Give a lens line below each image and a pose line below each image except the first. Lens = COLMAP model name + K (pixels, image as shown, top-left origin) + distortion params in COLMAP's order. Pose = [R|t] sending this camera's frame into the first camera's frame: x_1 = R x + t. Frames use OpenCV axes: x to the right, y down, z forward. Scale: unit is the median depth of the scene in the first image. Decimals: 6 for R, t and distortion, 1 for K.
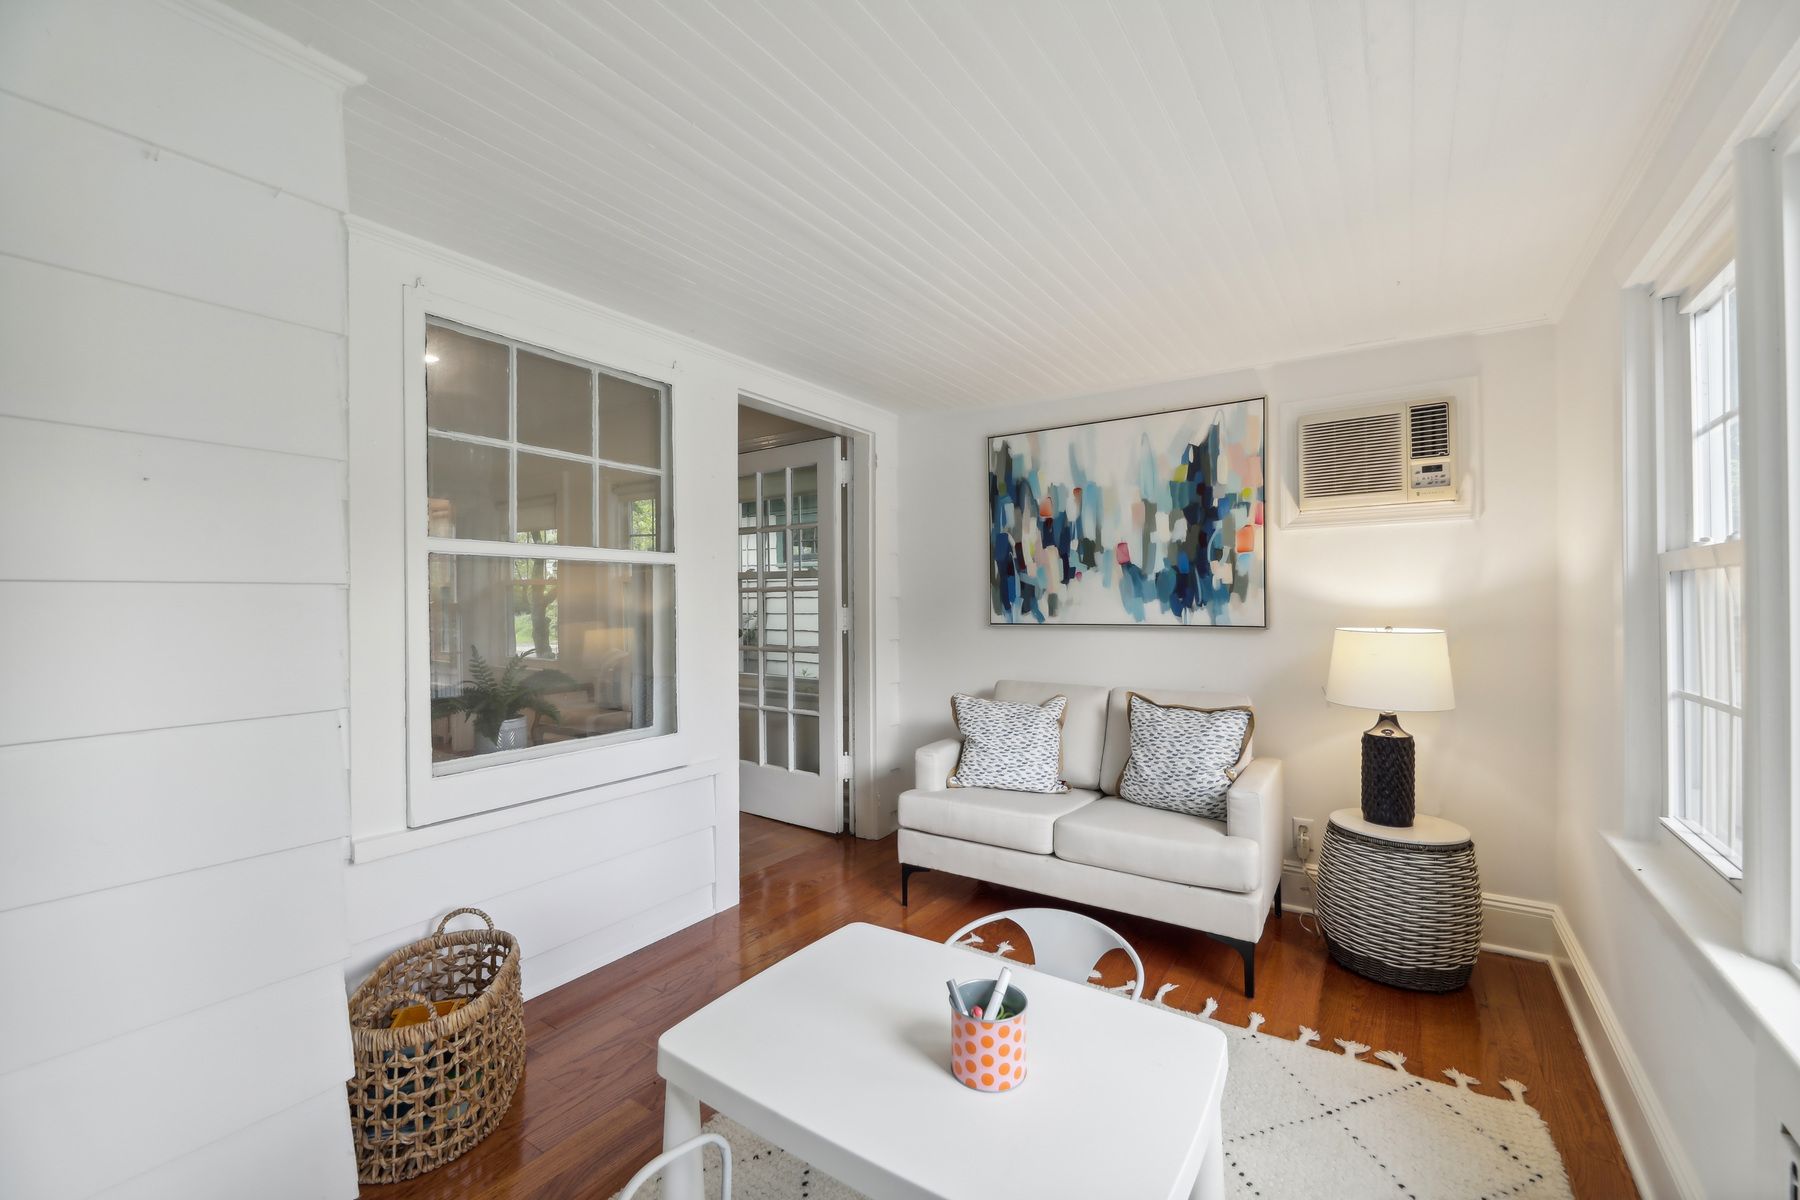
lens RADIAL K [[731.0, 0, 902.3], [0, 731.0, 605.0], [0, 0, 1]] dist [-0.000091, -0.000527]
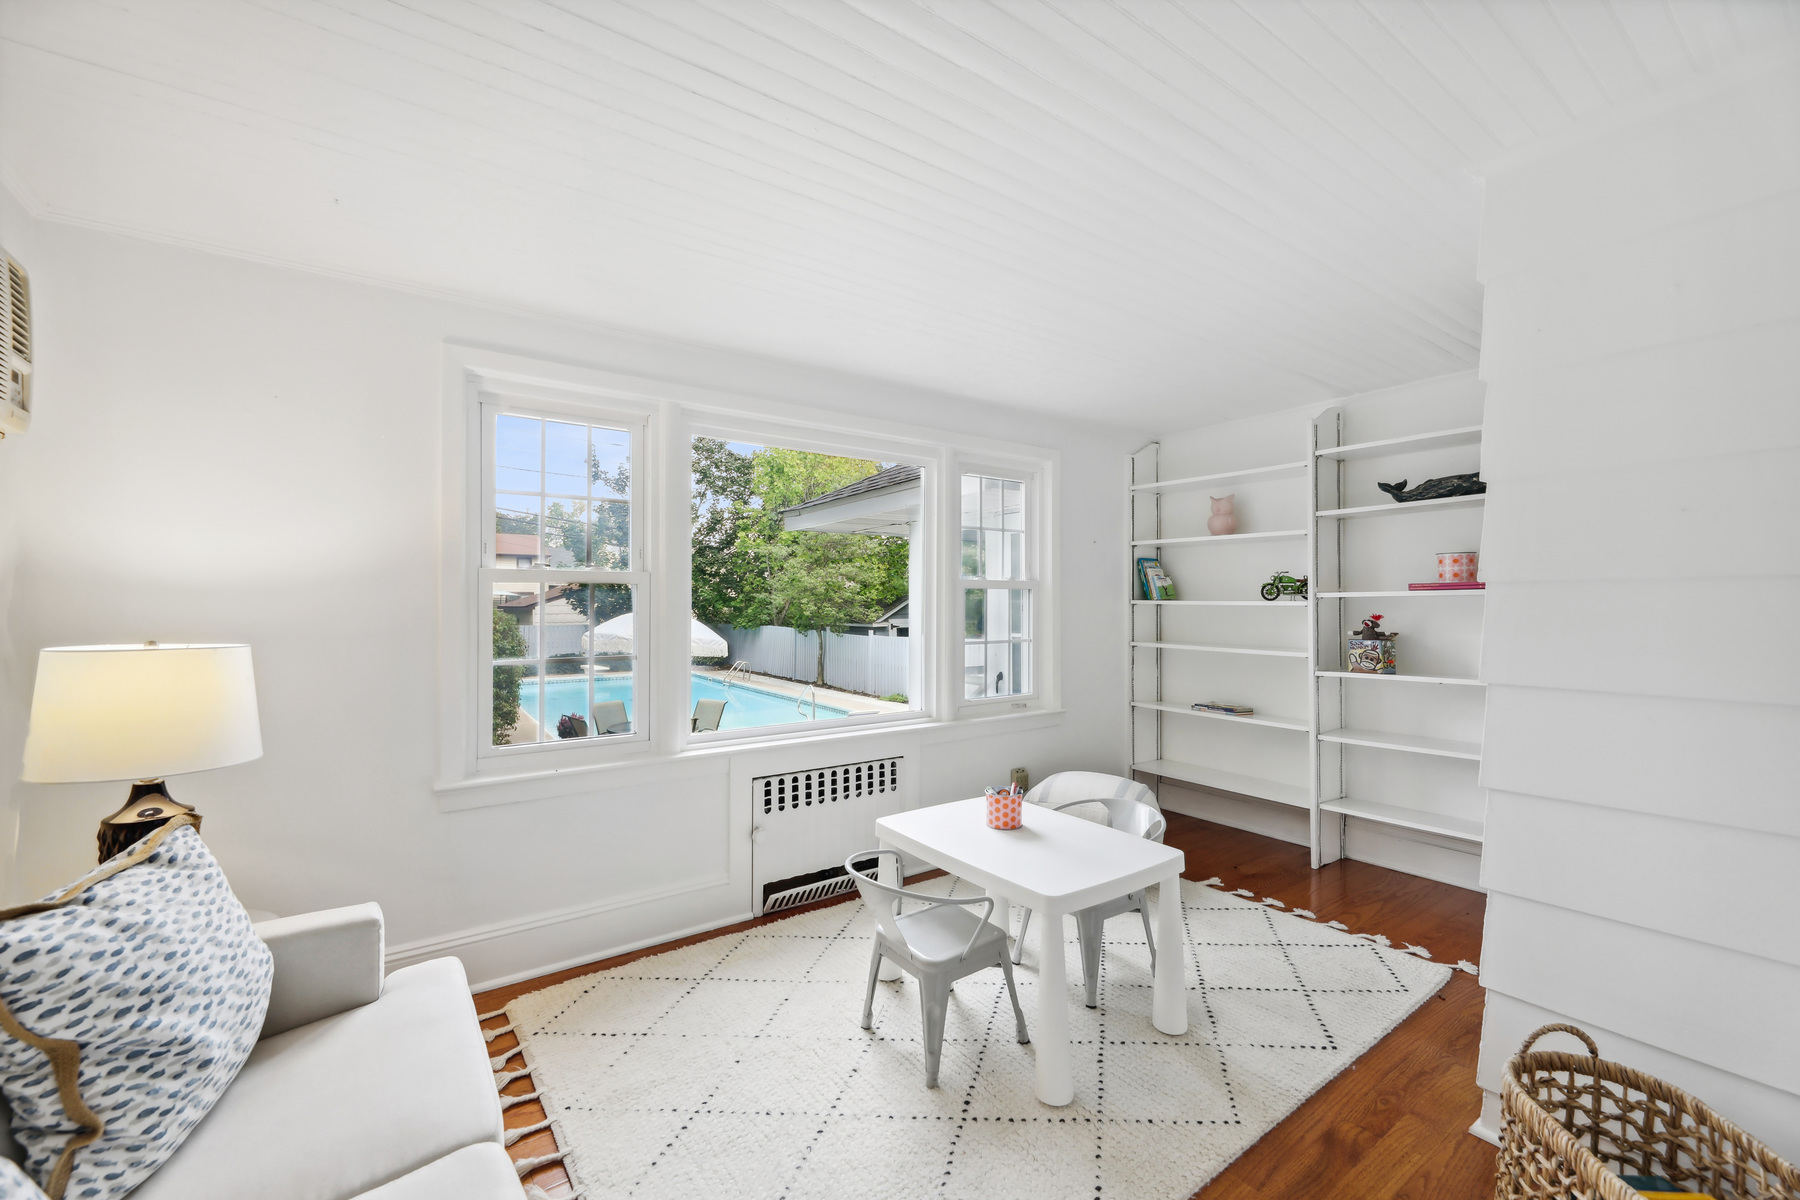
lens RADIAL K [[731.0, 0, 902.3], [0, 731.0, 605.0], [0, 0, 1]] dist [-0.000091, -0.000527]
pose [[-0.939602, 0.000661, 0.342269, -0.149628], [0.001266, 0.999998, 0.001545, -0.001238], [-0.342267, 0.001885, -0.939601, 1.355458]]
